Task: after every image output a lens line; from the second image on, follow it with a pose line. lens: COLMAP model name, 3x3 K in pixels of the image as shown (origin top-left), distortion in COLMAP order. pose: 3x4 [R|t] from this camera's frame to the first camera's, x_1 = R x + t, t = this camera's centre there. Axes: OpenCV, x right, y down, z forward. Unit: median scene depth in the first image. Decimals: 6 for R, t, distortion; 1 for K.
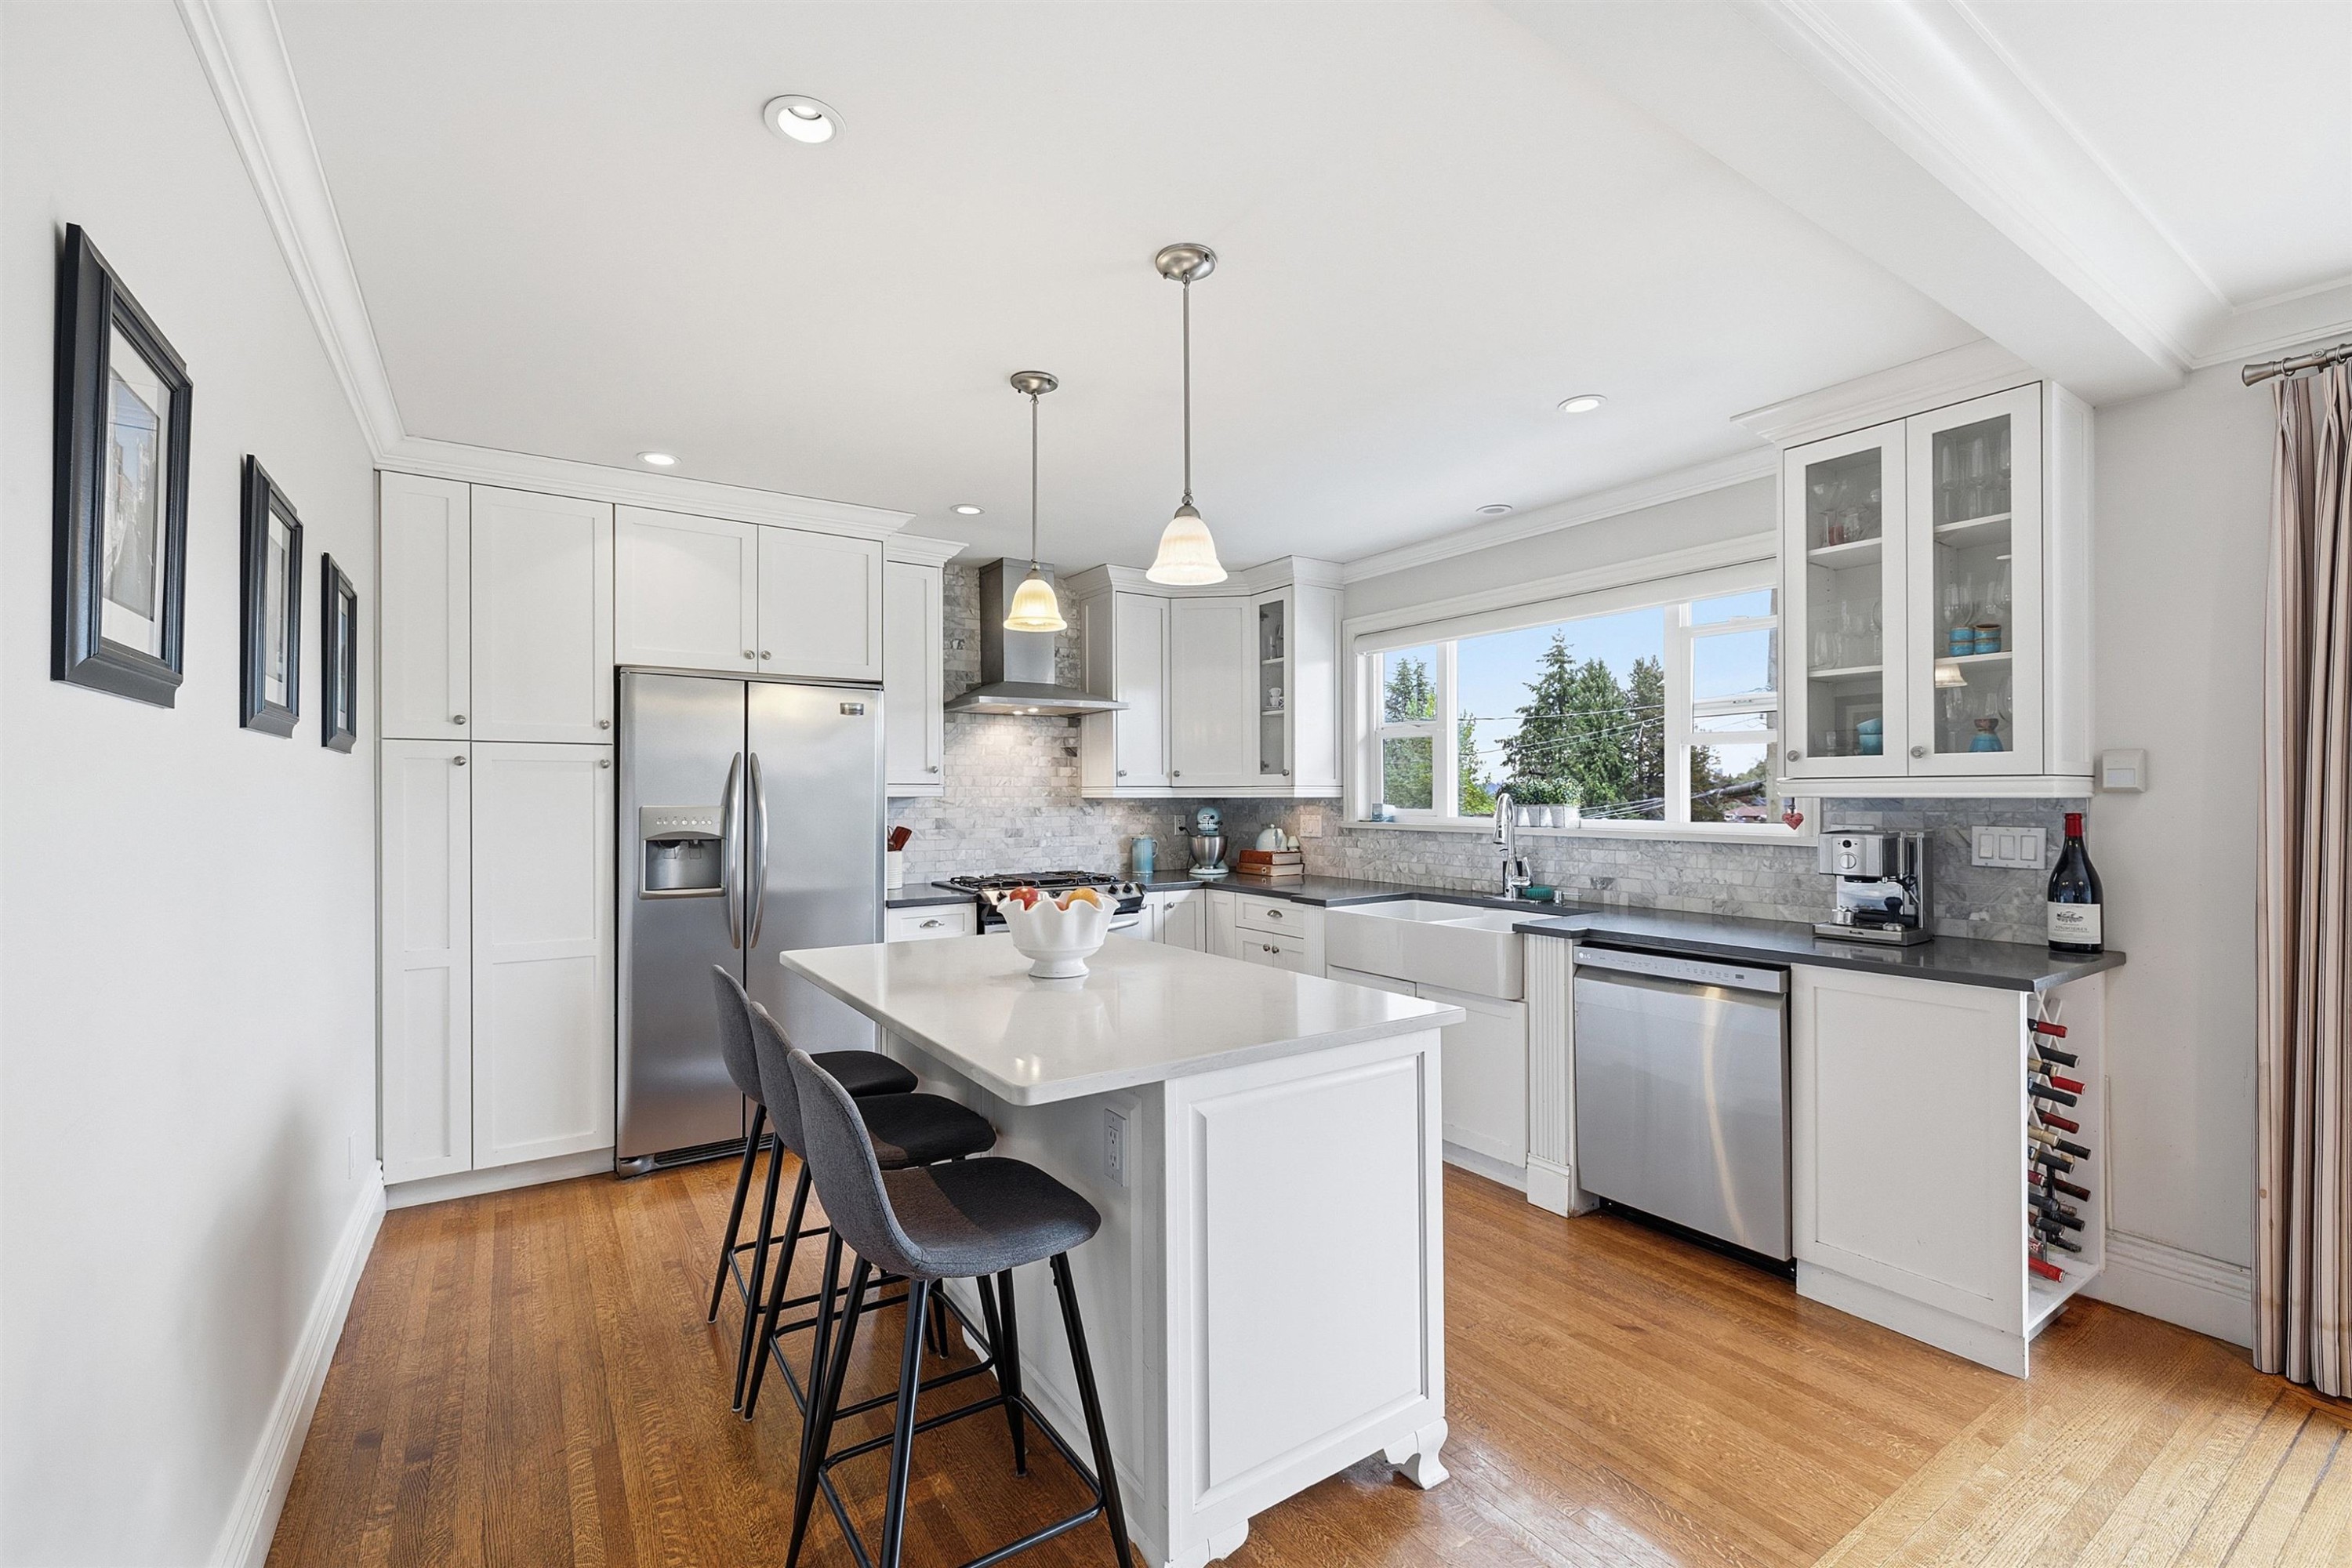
lens RADIAL K [[988.1, 0, 1163.5], [0, 988.1, 769.8], [0, 0, 1]] dist [-0.002324, -0.000166]
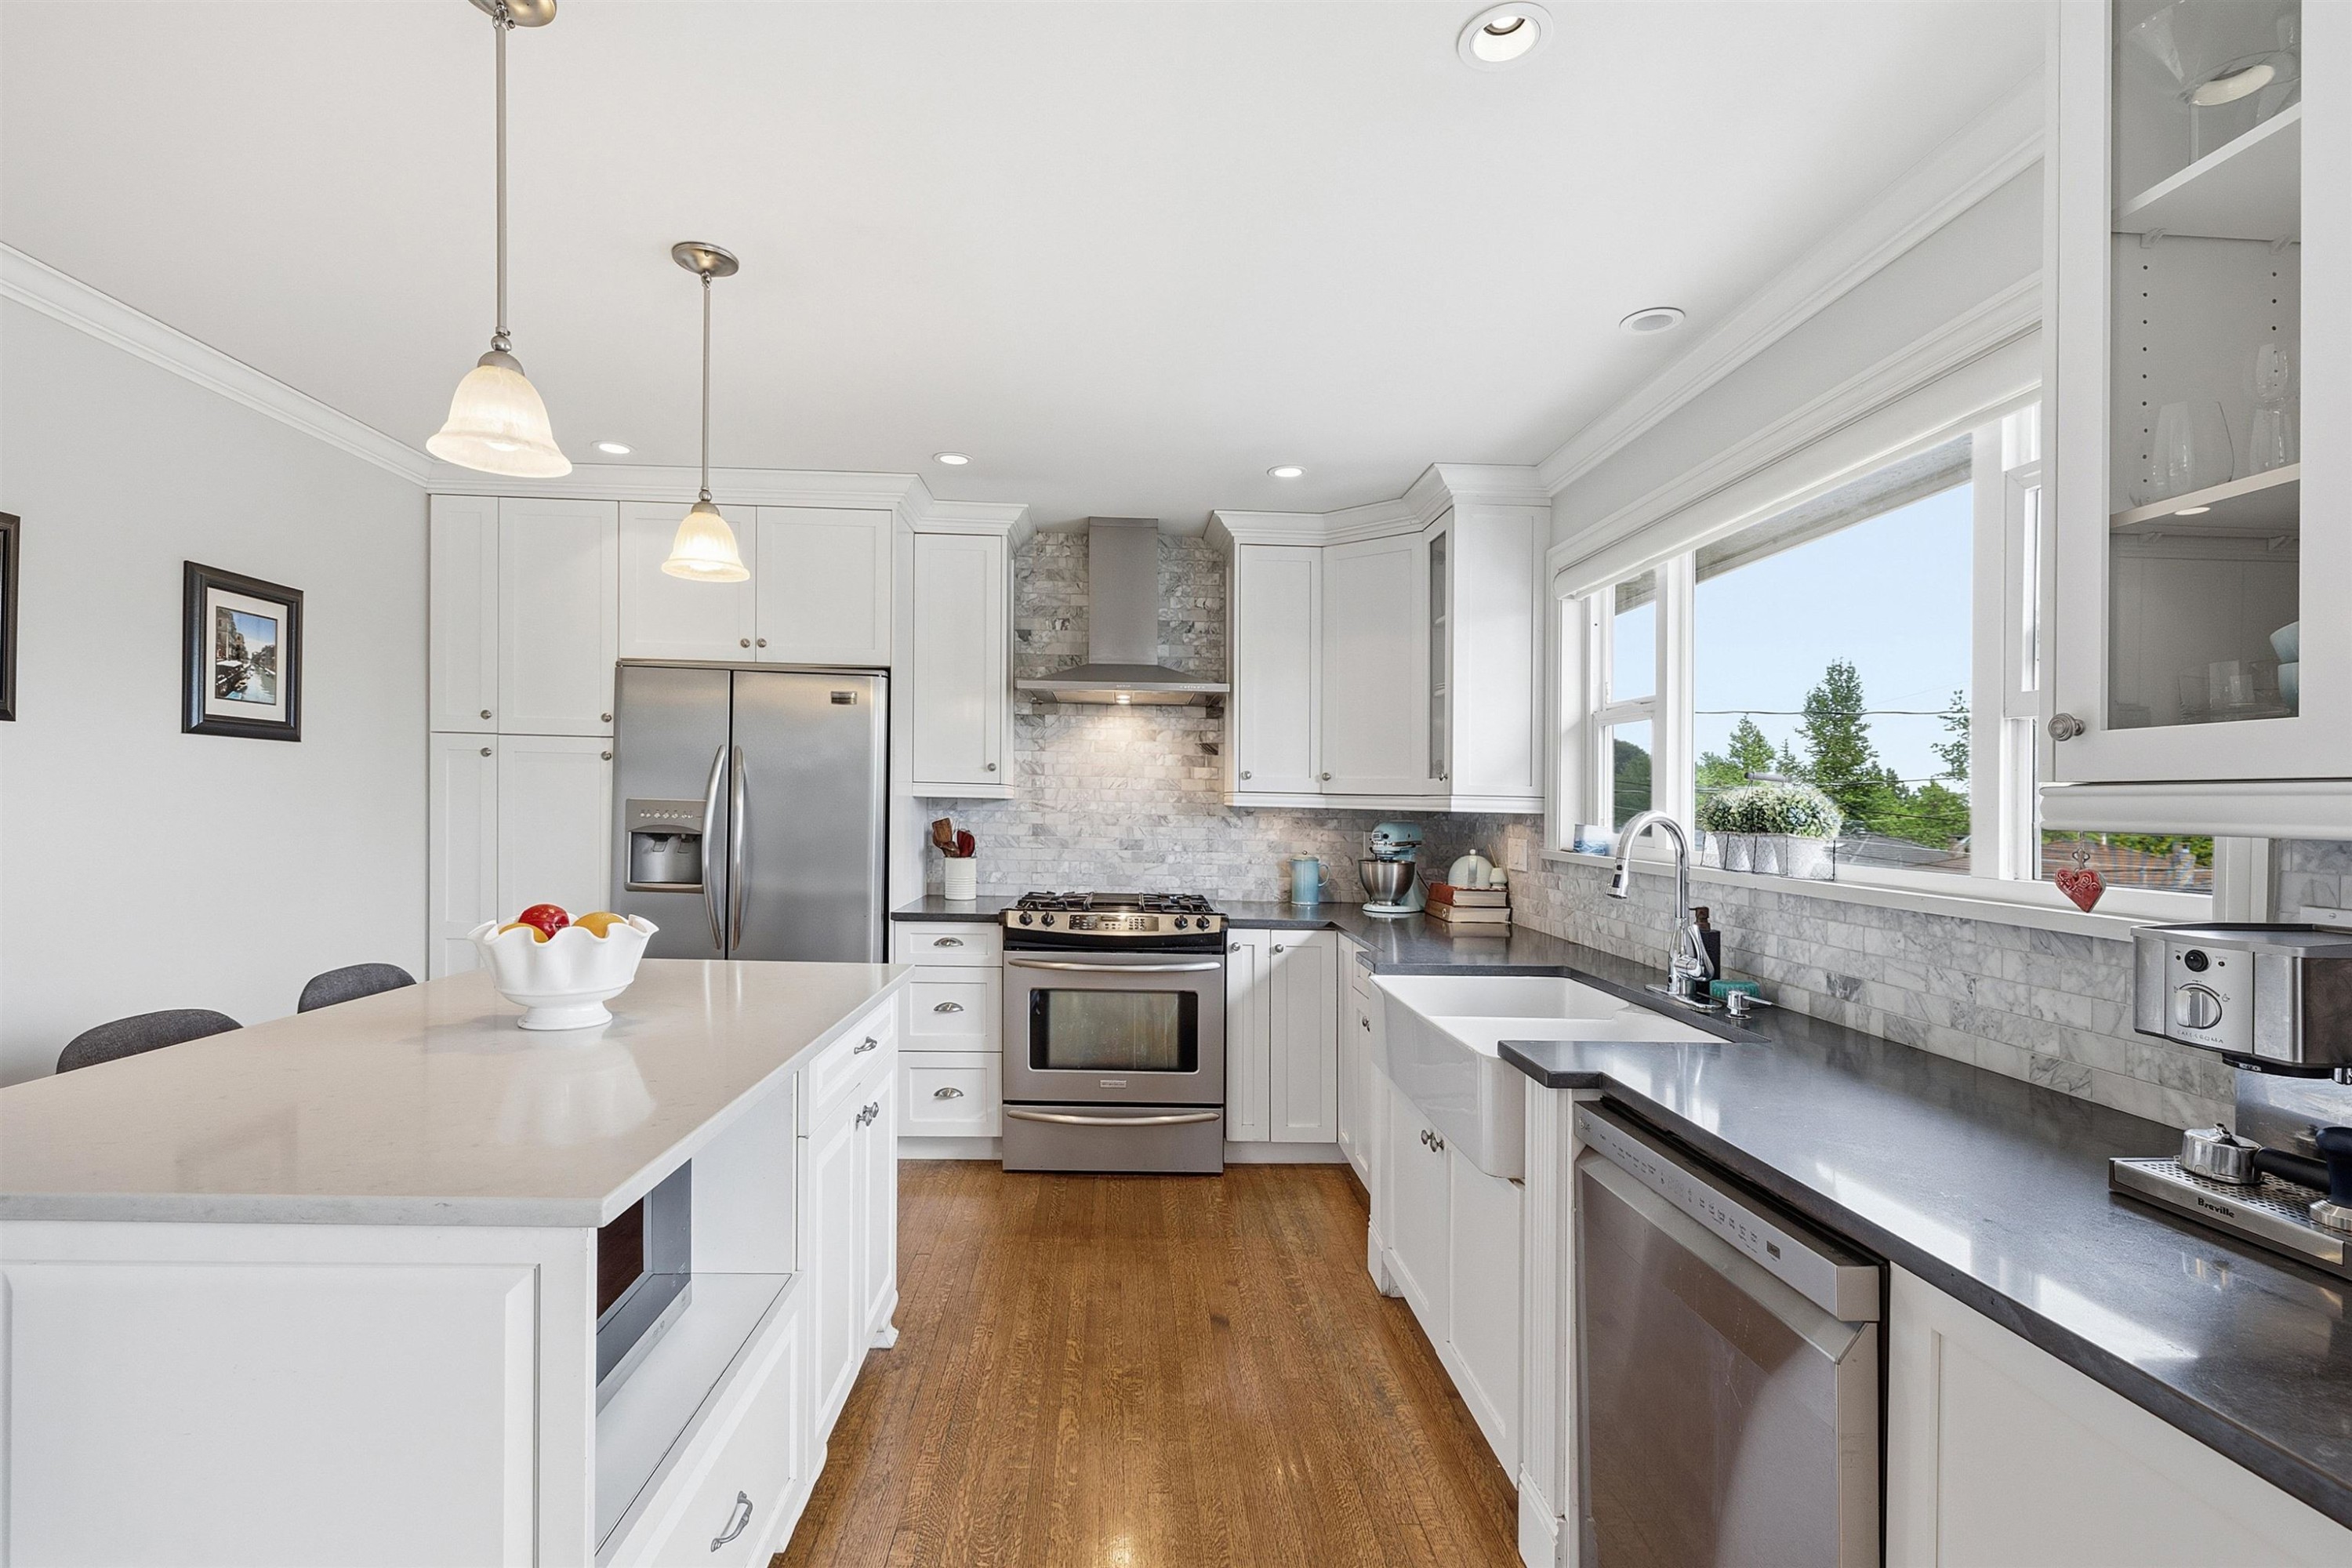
lens RADIAL K [[1008.6, 0, 1176.0], [0, 1008.6, 784.0], [0, 0, 1]] dist [-0.016124, -0.000032]
pose [[0.849775, 0.013263, -0.526978, 0.340512], [-0.012362, 0.999910, 0.005232, 0.007274], [0.527000, 0.002068, 0.849863, 0.294598]]
